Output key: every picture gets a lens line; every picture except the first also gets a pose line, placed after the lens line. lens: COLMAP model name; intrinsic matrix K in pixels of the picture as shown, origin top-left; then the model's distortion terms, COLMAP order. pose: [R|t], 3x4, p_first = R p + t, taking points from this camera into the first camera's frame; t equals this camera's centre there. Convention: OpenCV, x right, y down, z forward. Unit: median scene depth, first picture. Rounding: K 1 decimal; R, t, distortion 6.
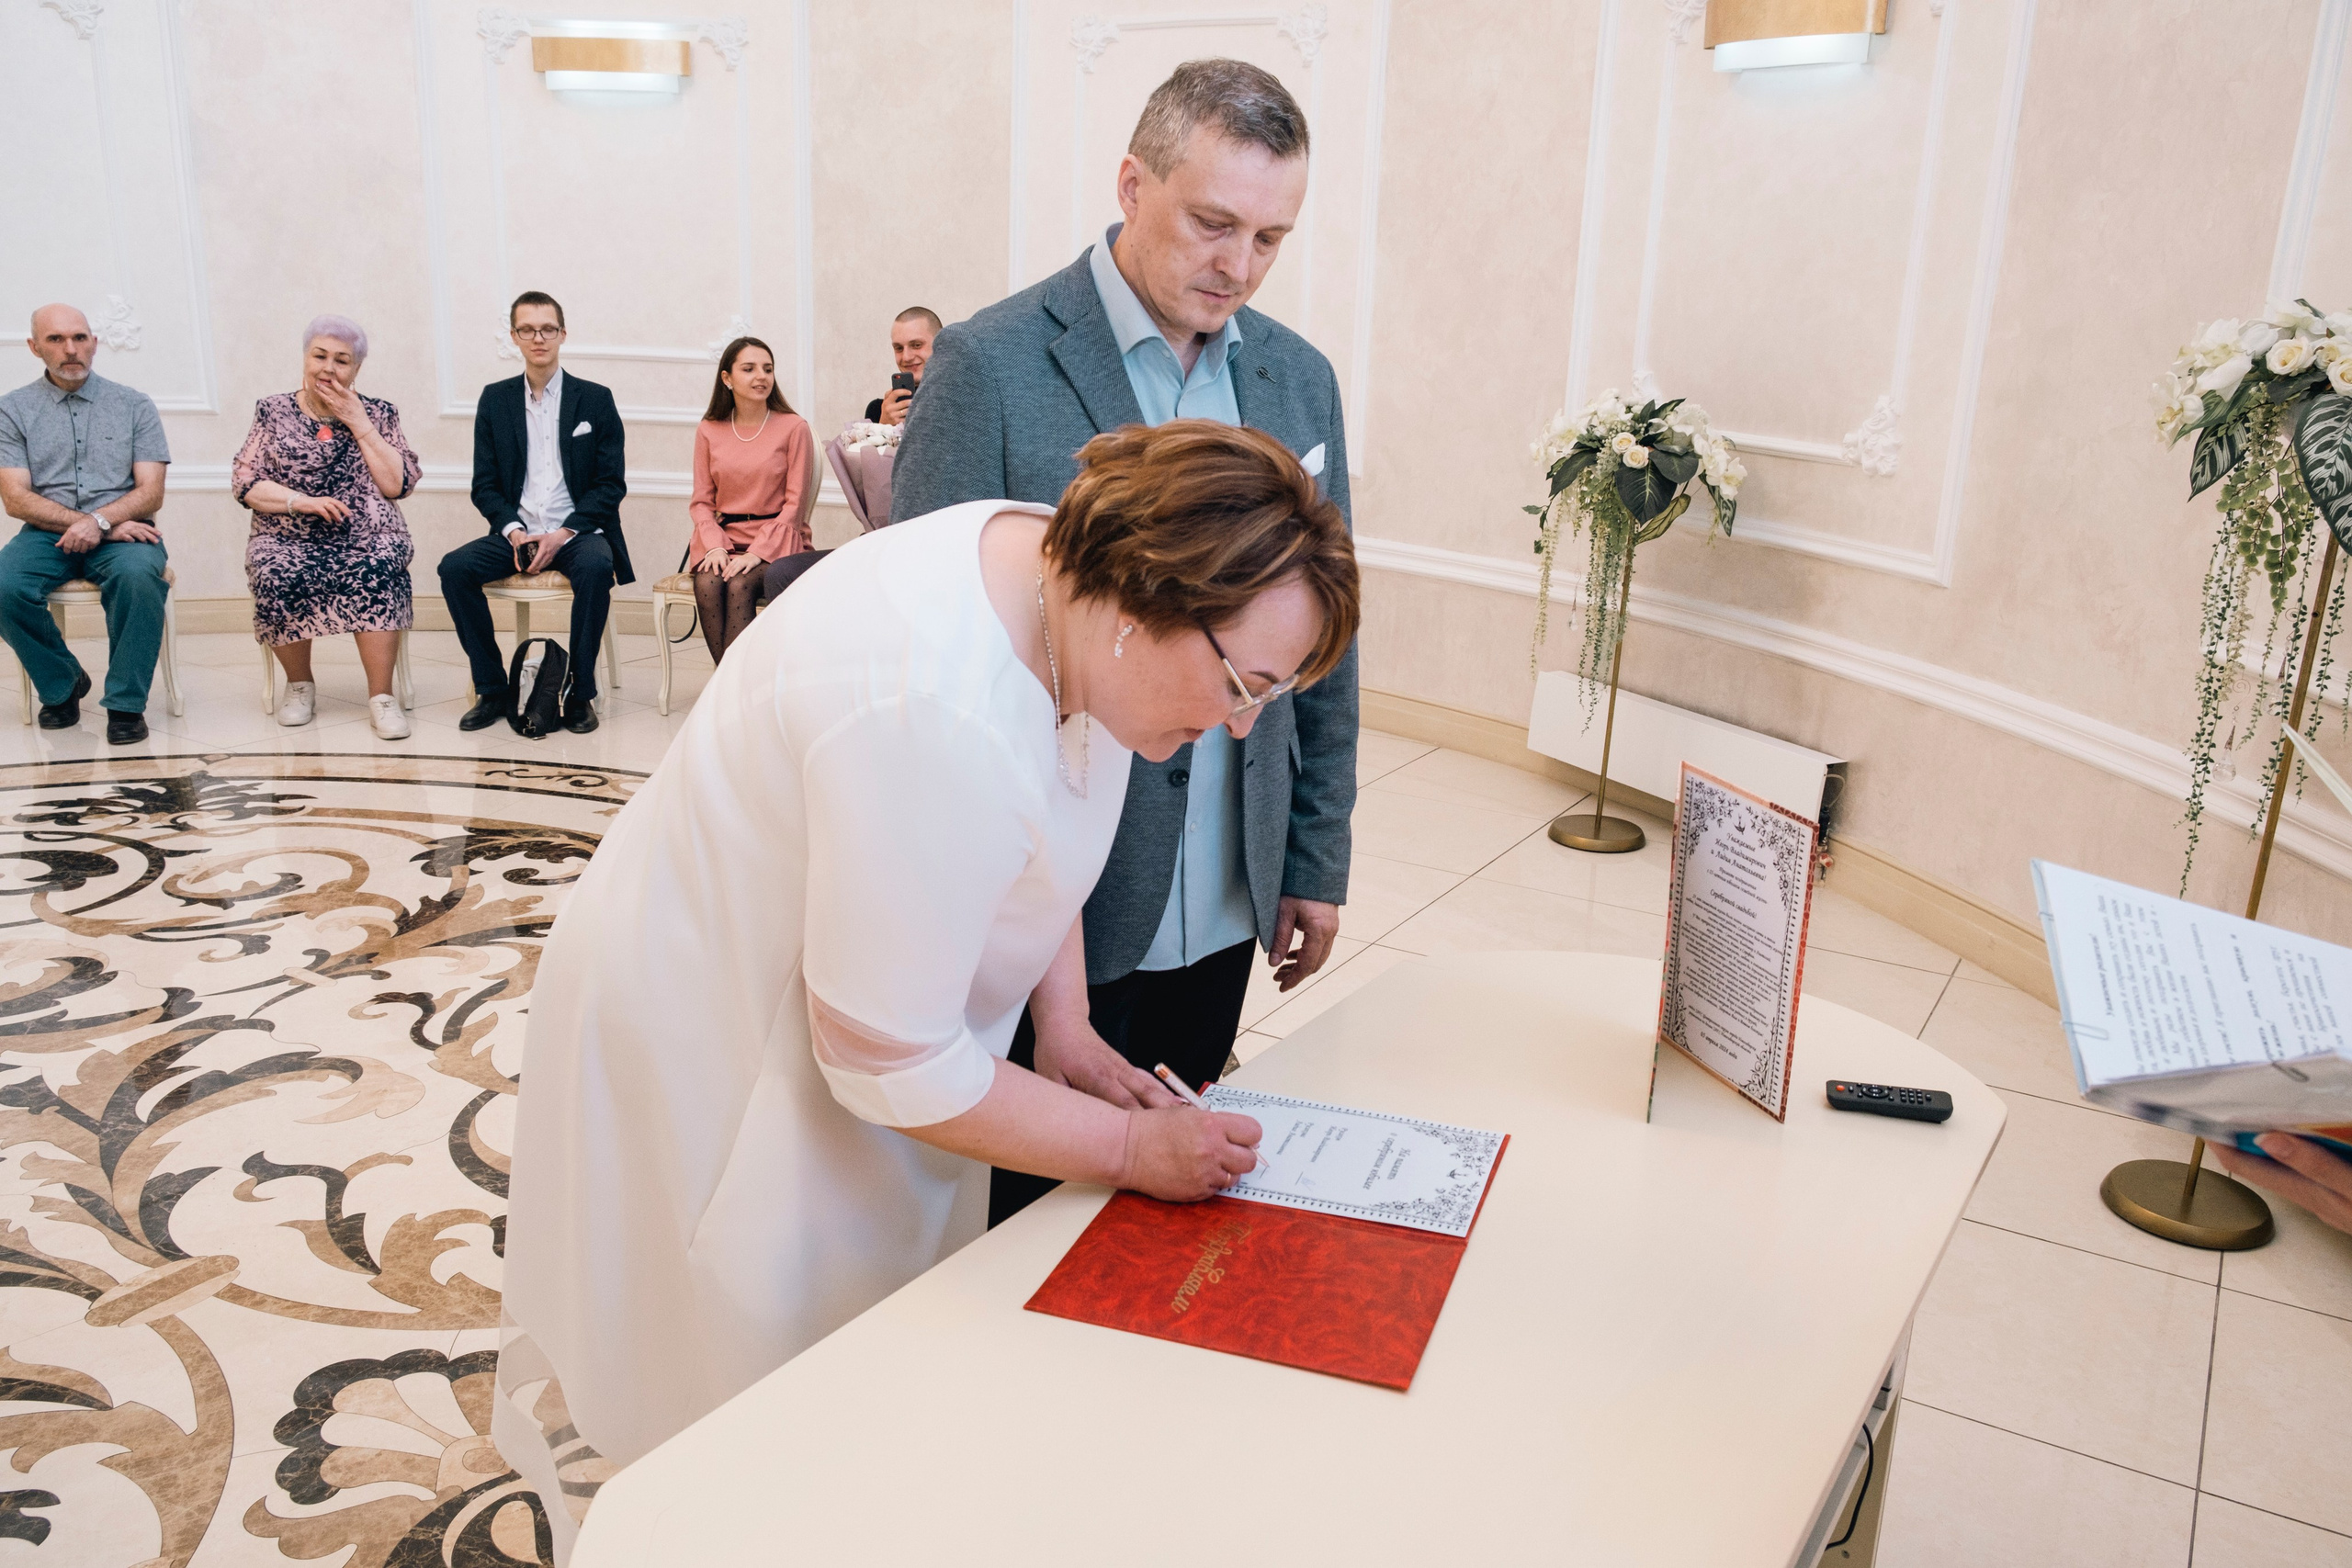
lens RADIAL K [[1838.8, 0, 1187.3], [0, 1838.8, 784.2], [0, 0, 1]] dist [-0.023095, -0.003866]
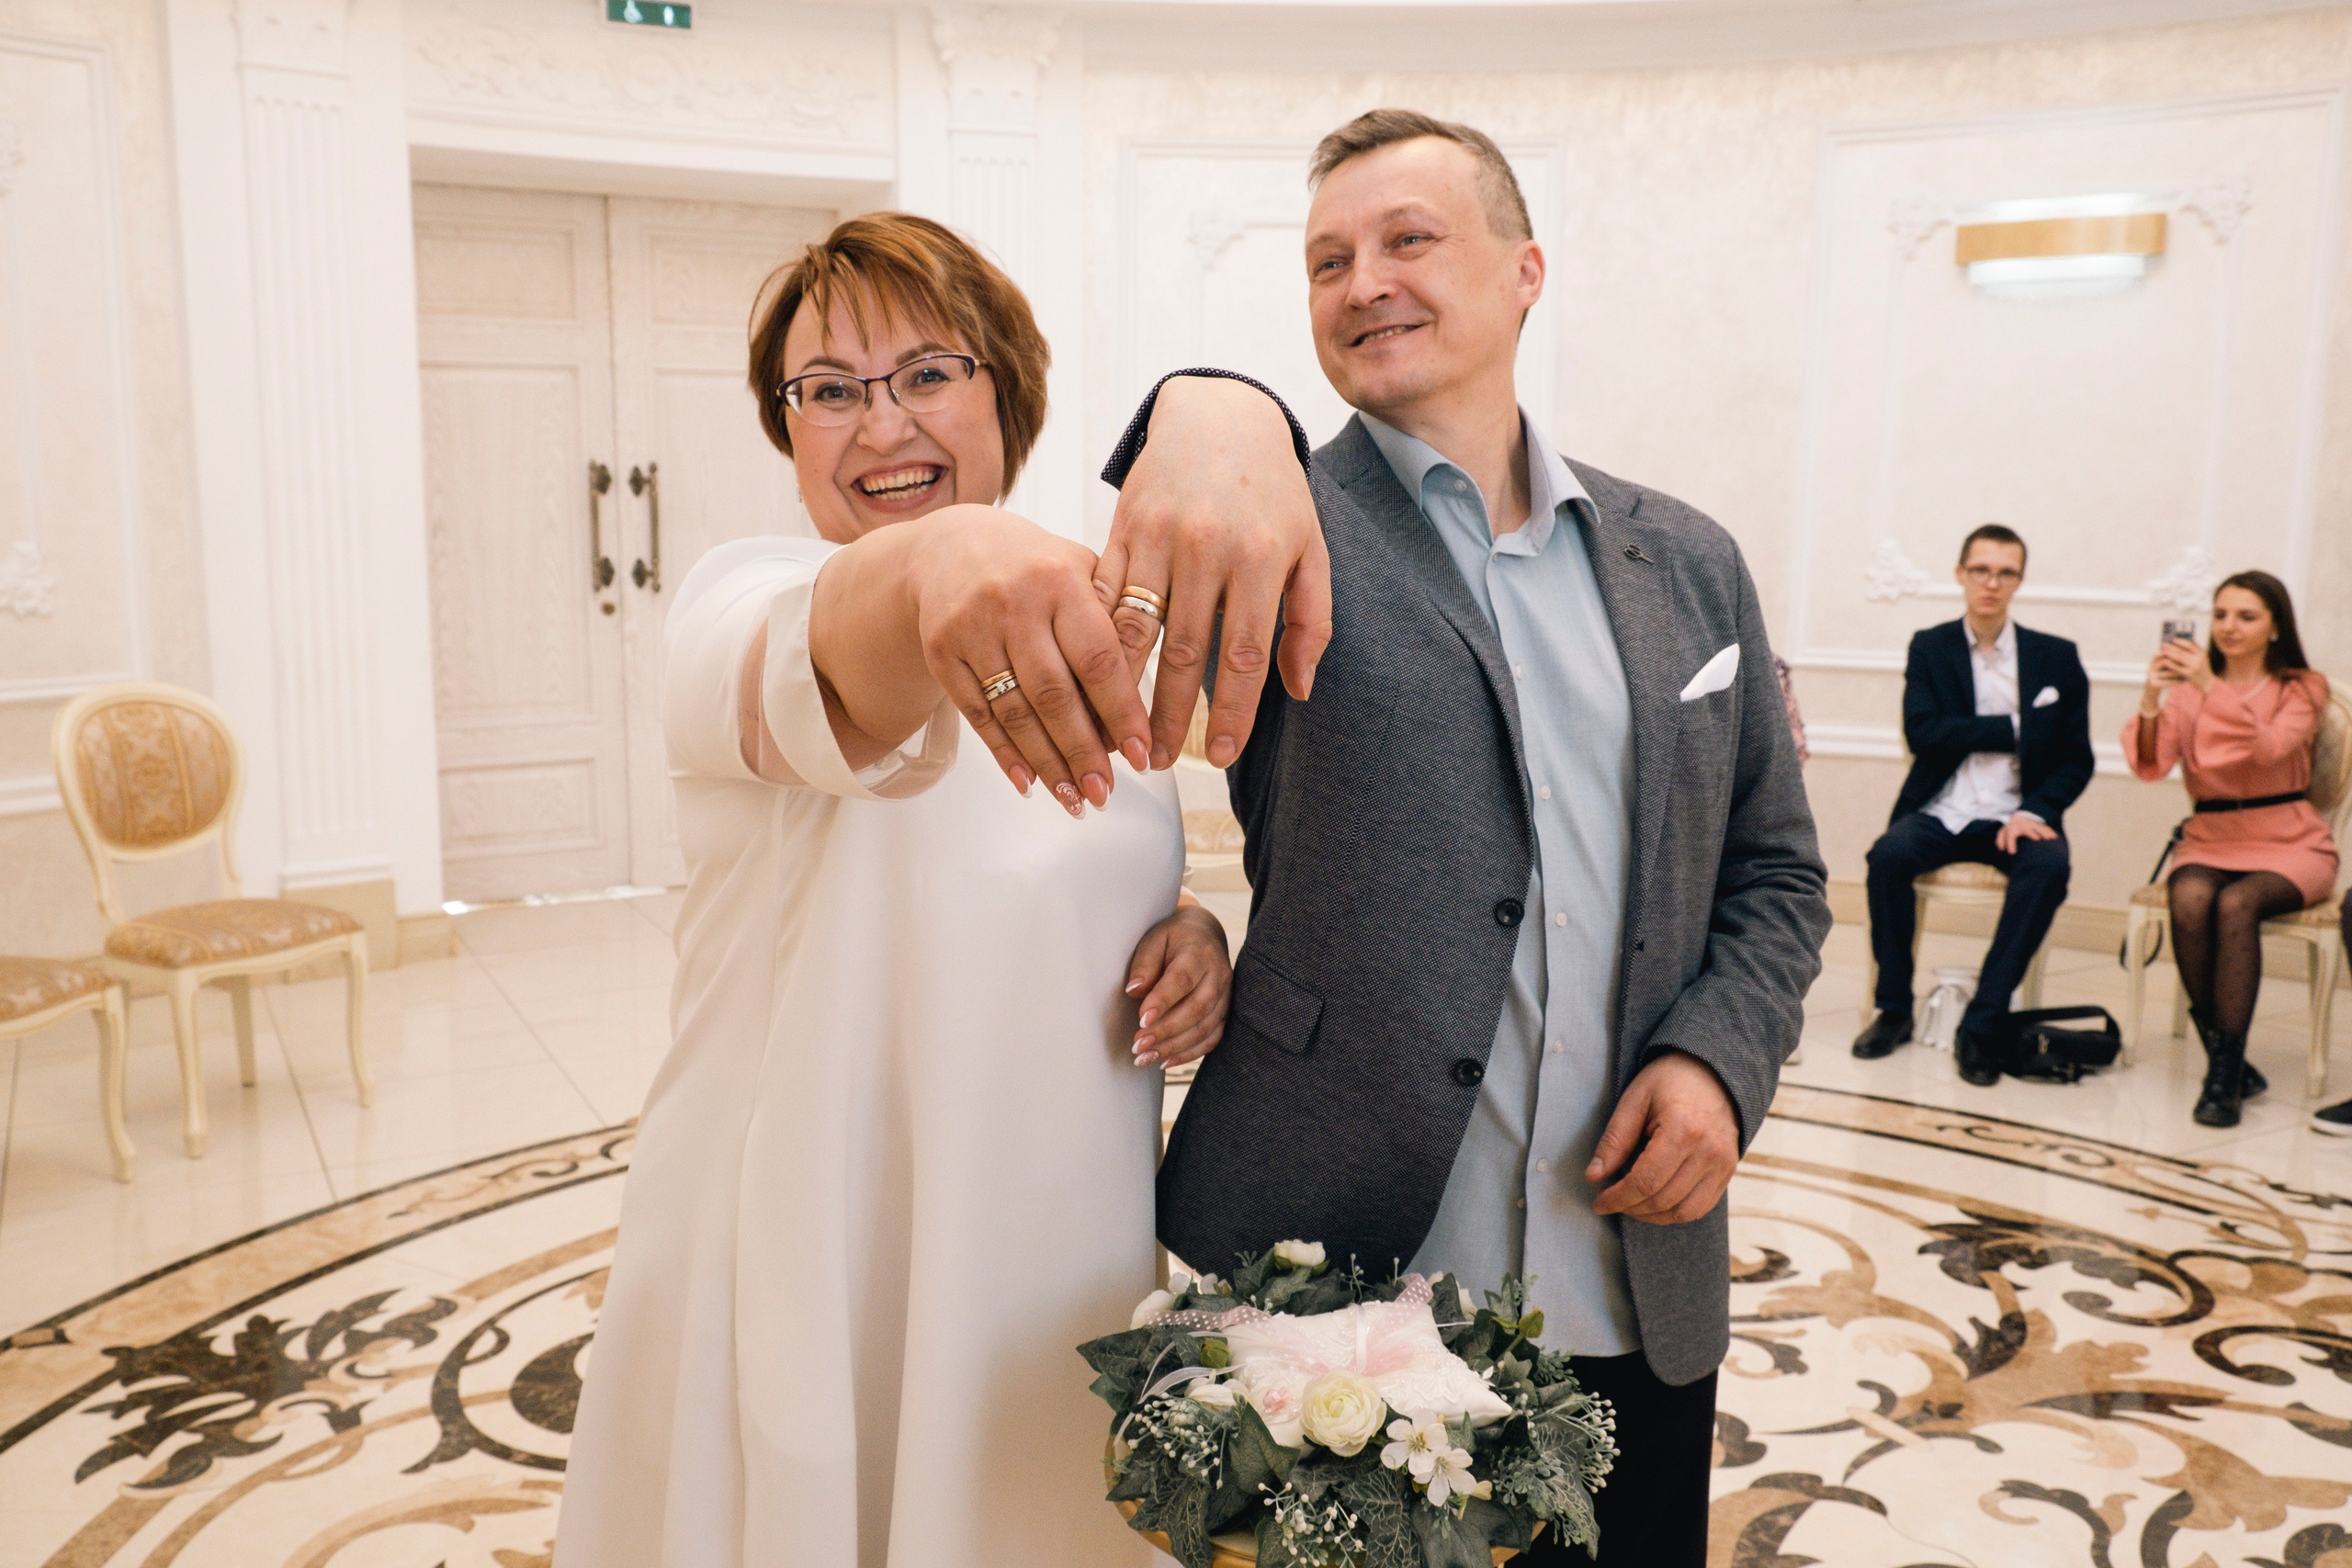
lens RADIAL K [[2038.0, 0, 1187.8], [0, 2038.0, 783.7], [0, 0, 1]] dist [0.017307, -0.012257]
pose [[0.856780, 0.043468, -0.513847, -0.194102], [-0.112226, 0.988275, -0.103523, -0.022321], [0.503323, 0.146364, 0.851613, 0.069907]]
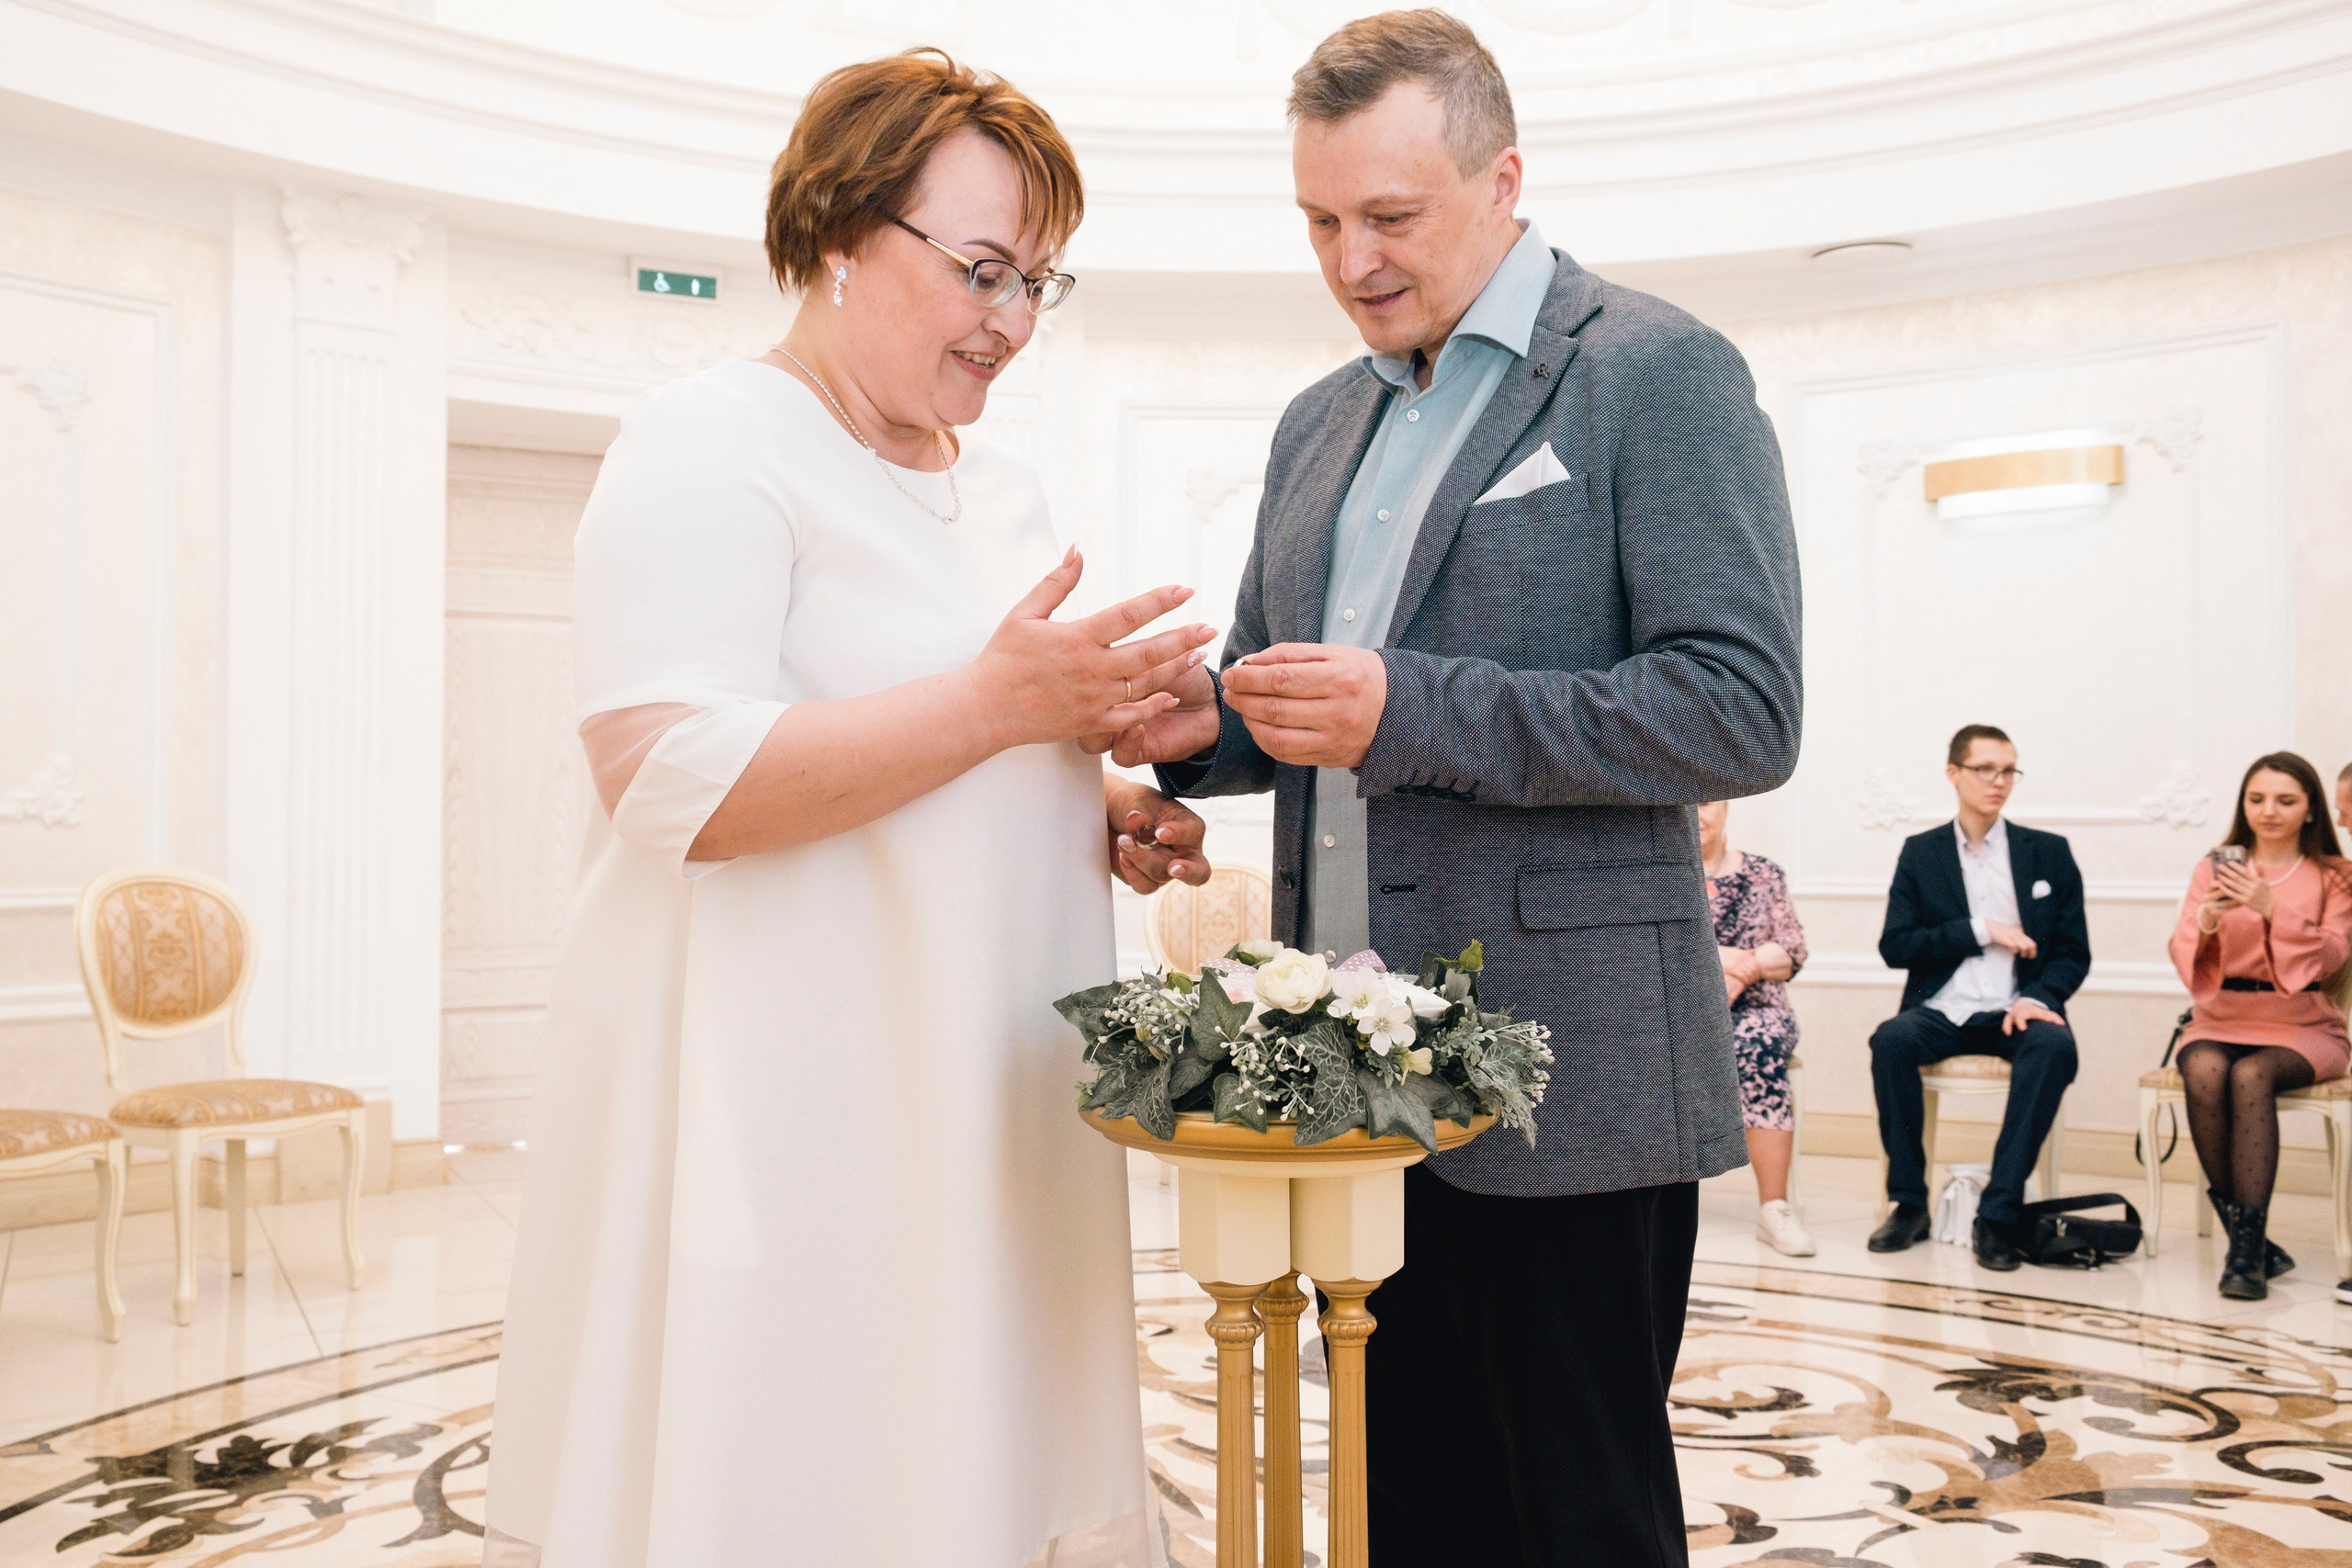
lens RADIAL K [[2078.9, 0, 1164.4], [0, 2078.9, 785.3], [0, 0, 1]] dist [0.014872, -0.023370]
pose [[0.848778, -0.053846, -0.526001, -0.175641], [-0.107982, 0.956183, -0.272127, 0.053559], [0.517606, 0.287774, 0.805773, 0.064550]]
